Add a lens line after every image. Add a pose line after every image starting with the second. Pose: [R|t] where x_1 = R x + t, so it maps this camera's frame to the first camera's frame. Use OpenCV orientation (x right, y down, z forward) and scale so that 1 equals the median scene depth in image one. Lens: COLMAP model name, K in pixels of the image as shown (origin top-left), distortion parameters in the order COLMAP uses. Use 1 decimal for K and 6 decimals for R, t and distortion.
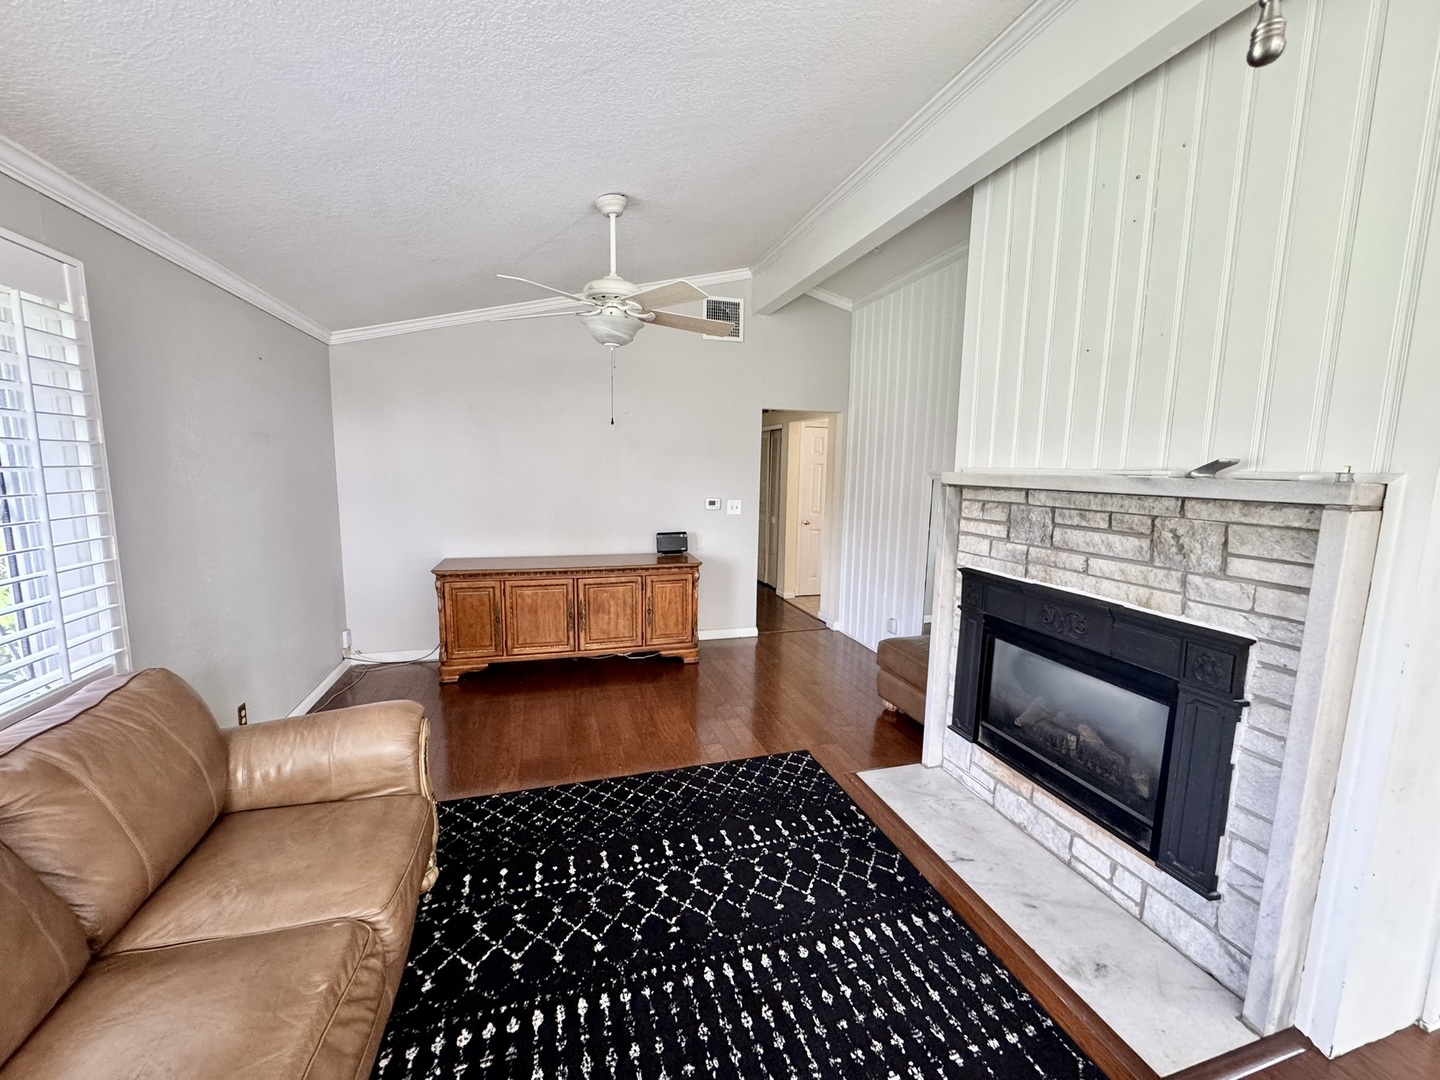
lens RADIAL K [[574.6, 0, 728.0], [0, 574.6, 541.1], [0, 0, 1]] dist [-0.003521, 0.000199]
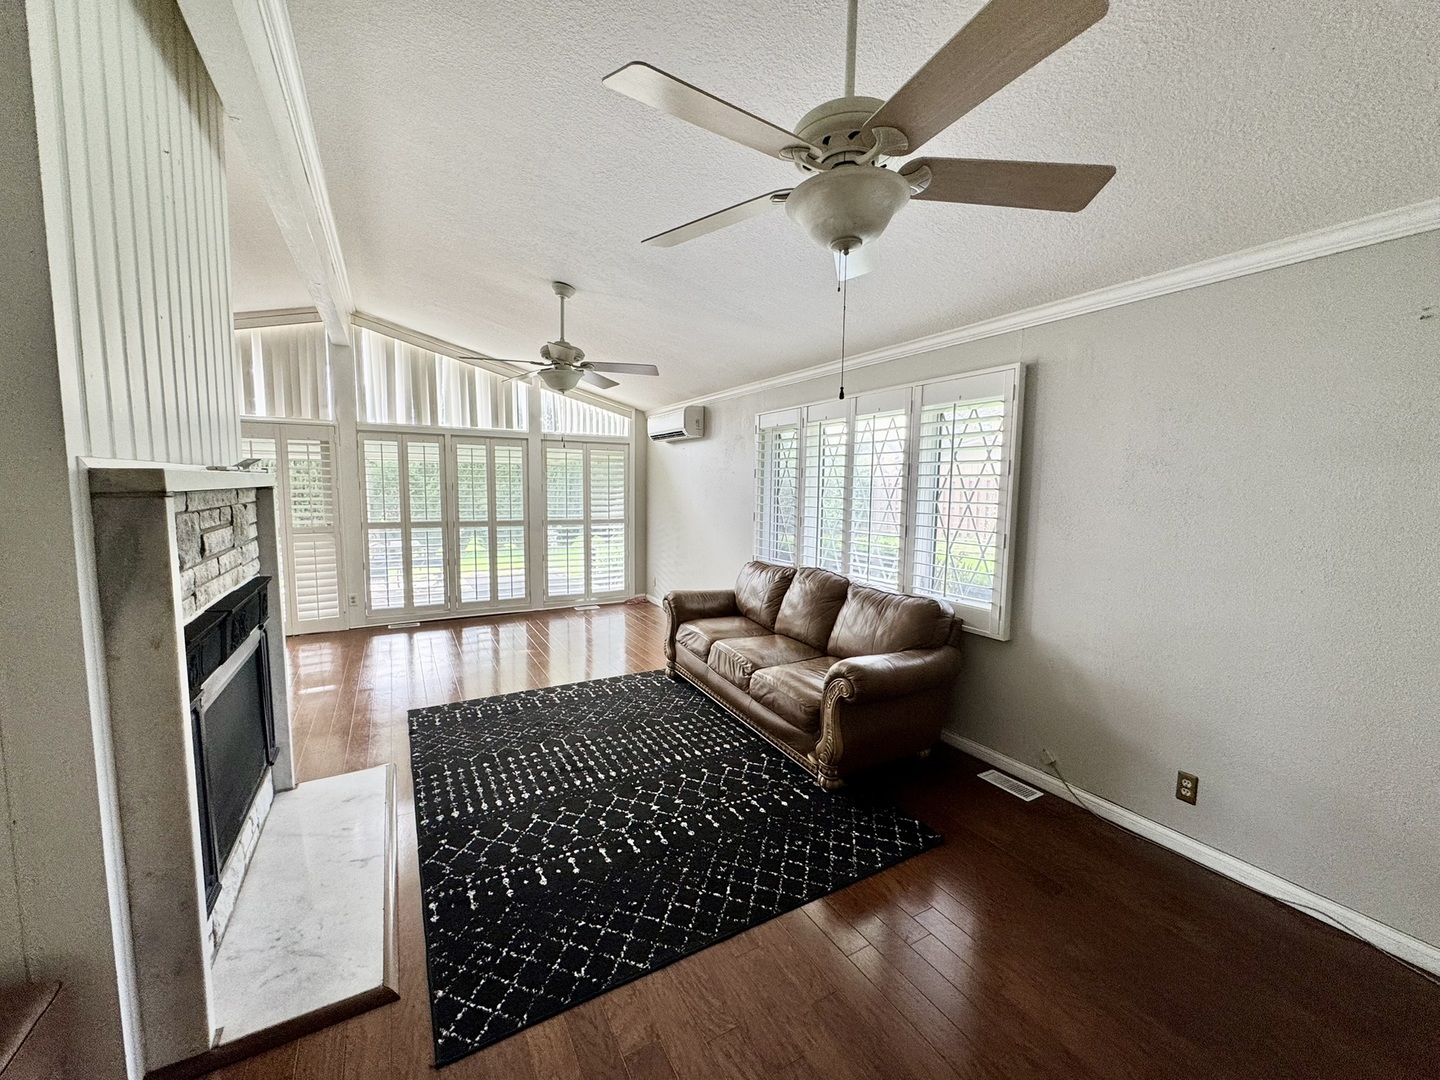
lens RADIAL K [[574.6, 0, 723.1], [0, 574.6, 542.8], [0, 0, 1]] dist [-0.003521, 0.000199]
pose [[-0.976460, -0.010634, -0.215434, 0.017543], [-0.059926, 0.972838, 0.223596, -0.247644], [0.207205, 0.231243, -0.950575, 1.988930]]
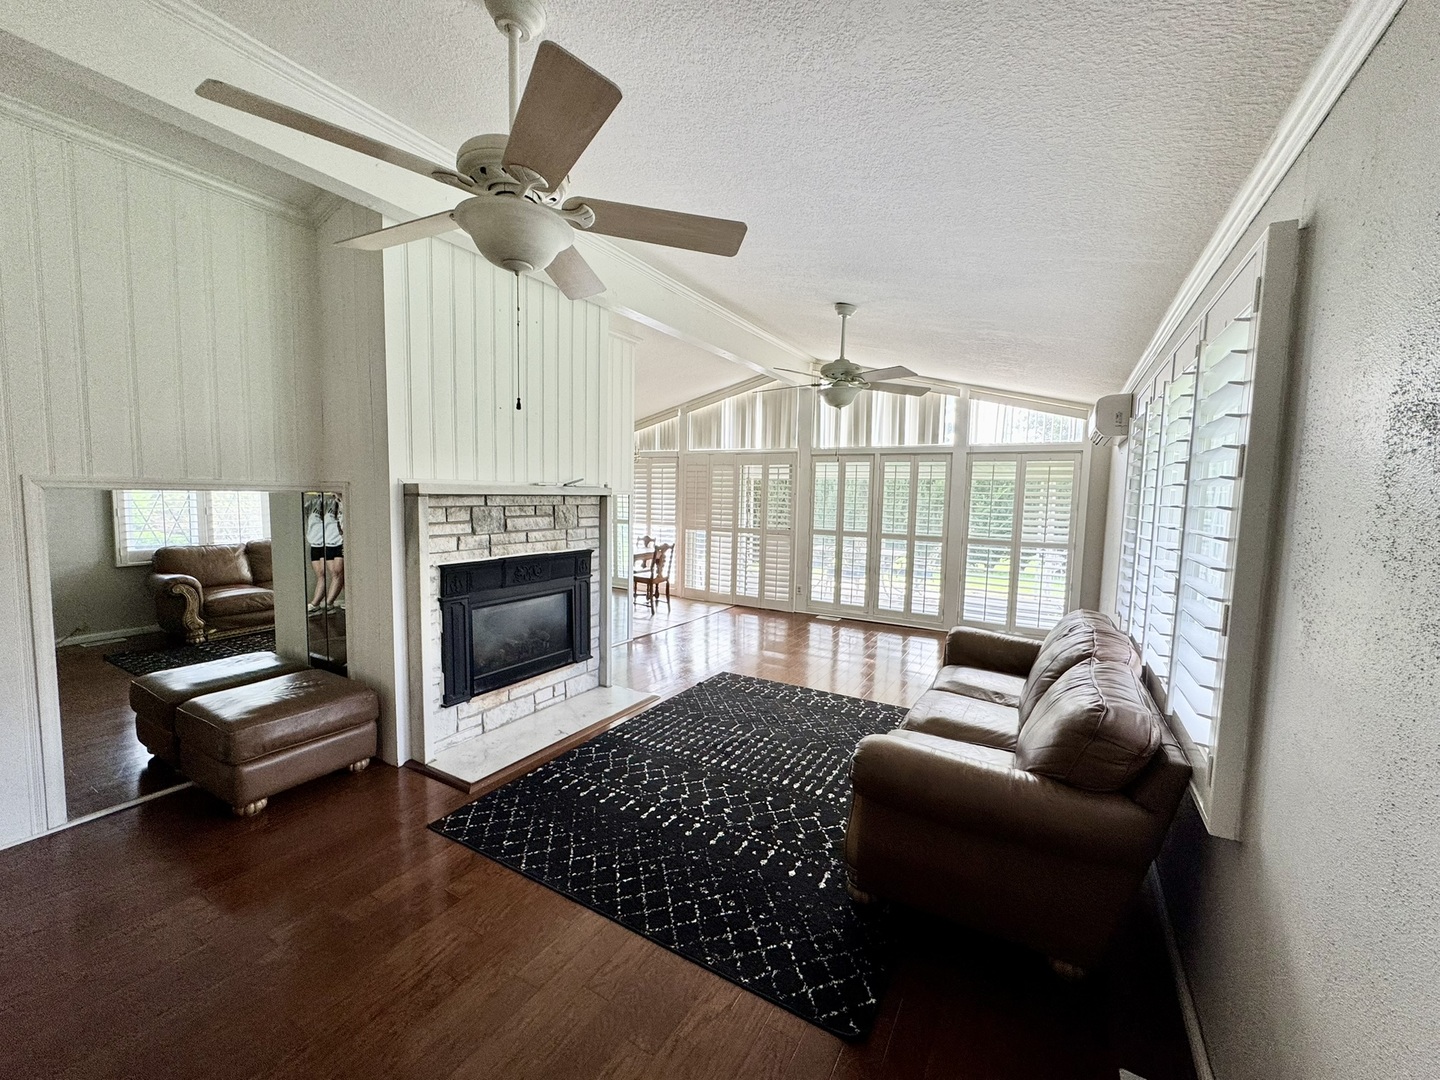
lens RADIAL K [[574.6, 0, 713.8], [0, 574.6, 533.8], [0, 0, 1]] dist [-0.003521, 0.000199]
pose [[-0.665394, -0.086310, 0.741486, -0.999491], [0.065554, 0.982700, 0.173215, -0.223955], [-0.743608, 0.163864, -0.648225, 1.648601]]
